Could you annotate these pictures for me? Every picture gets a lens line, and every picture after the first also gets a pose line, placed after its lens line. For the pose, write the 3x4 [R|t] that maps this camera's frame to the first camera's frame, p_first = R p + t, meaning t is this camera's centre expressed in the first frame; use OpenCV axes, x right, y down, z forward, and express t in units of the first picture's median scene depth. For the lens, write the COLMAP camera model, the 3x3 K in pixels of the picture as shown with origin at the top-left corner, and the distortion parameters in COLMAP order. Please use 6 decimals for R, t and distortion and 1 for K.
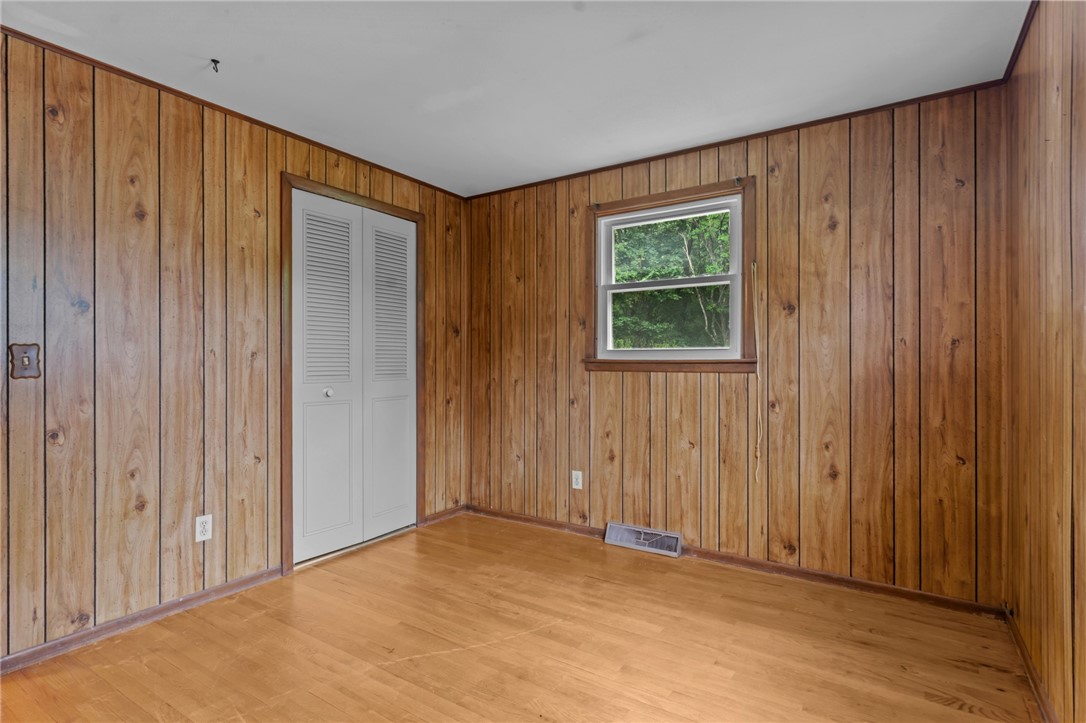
lens RADIAL K [[544.1, 0, 543.7], [0, 544.1, 357.8], [0, 0, 1]] dist [0.004467, -0.002716]
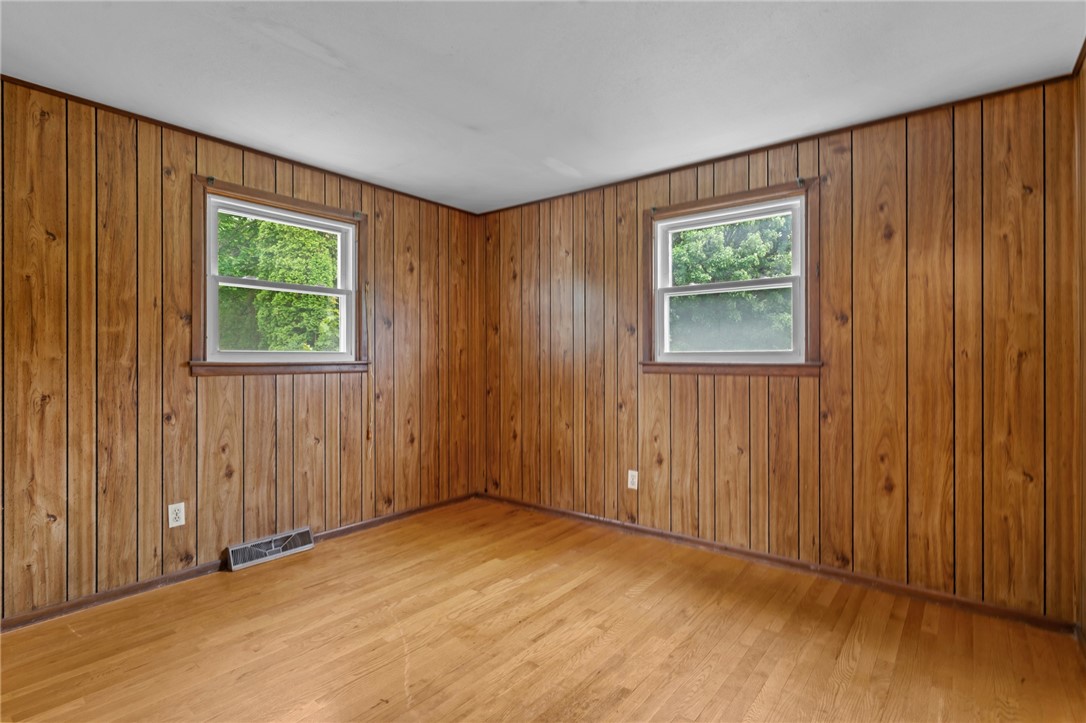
lens RADIAL K [[521.3, 0, 550.8], [0, 521.3, 354.1], [0, 0, 1]] dist [0.002761, -0.000936]
pose [[0.091258, 0.007526, 0.995799, -0.723039], [-0.005553, 0.999960, -0.007049, -0.007489], [-0.995812, -0.004886, 0.091296, 0.440016]]
